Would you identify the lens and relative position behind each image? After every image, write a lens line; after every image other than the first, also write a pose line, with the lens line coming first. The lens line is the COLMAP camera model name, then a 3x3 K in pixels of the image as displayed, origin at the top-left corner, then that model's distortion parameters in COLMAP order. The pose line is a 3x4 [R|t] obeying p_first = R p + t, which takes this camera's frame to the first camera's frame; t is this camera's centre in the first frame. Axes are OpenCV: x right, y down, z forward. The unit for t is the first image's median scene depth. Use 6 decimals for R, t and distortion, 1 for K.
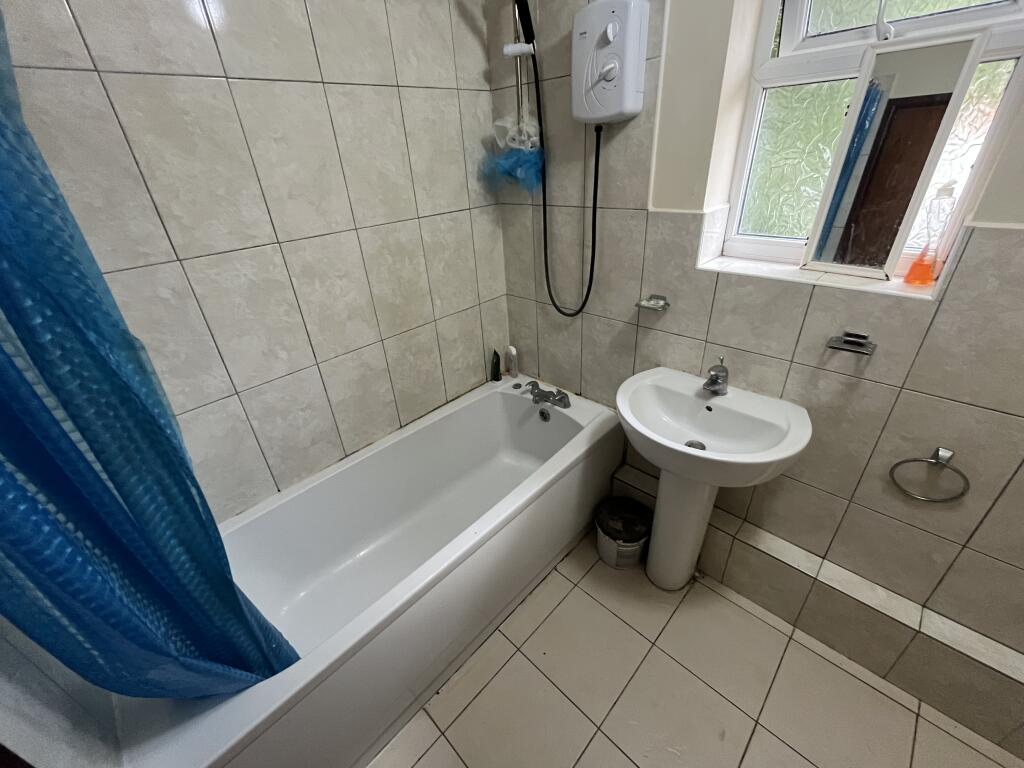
lens RADIAL K [[416.6, 0, 510.0], [0, 416.6, 382.8], [0, 0, 1]] dist [-0.004350, -0.000065]
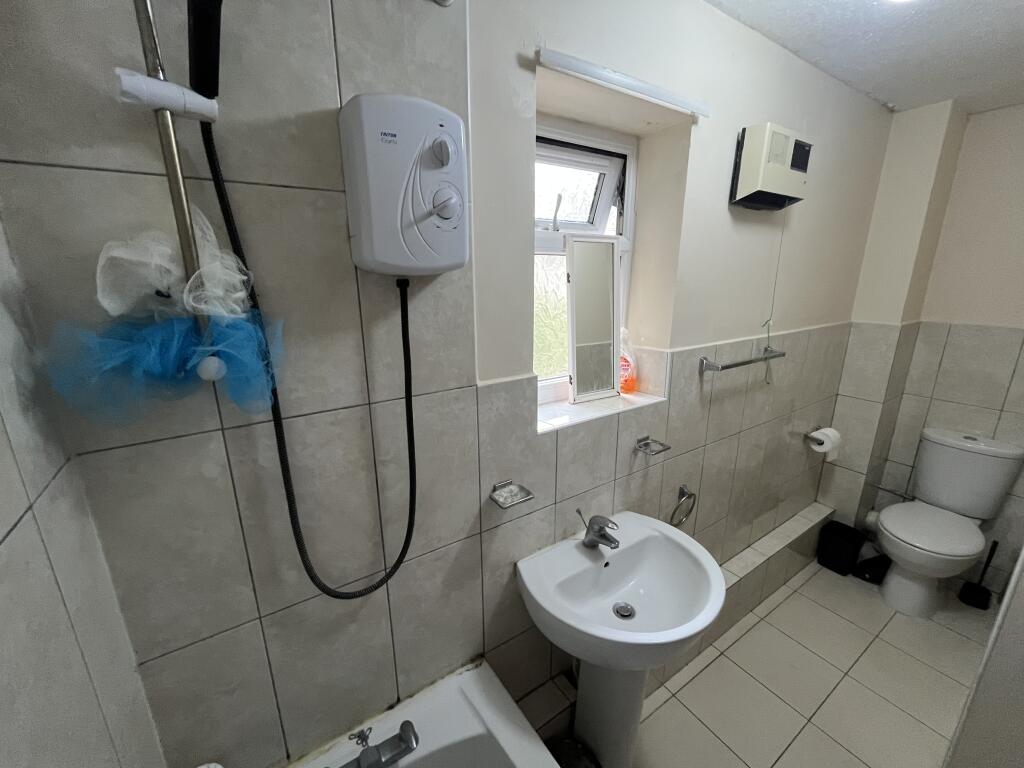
lens RADIAL K [[416.6, 0, 510.0], [0, 416.6, 382.8], [0, 0, 1]] dist [-0.004350, -0.000065]
pose [[0.211988, -0.193162, 0.957992, -0.354838], [0.471572, 0.878814, 0.072846, -0.447292], [-0.855968, 0.436320, 0.277388, 0.750357]]
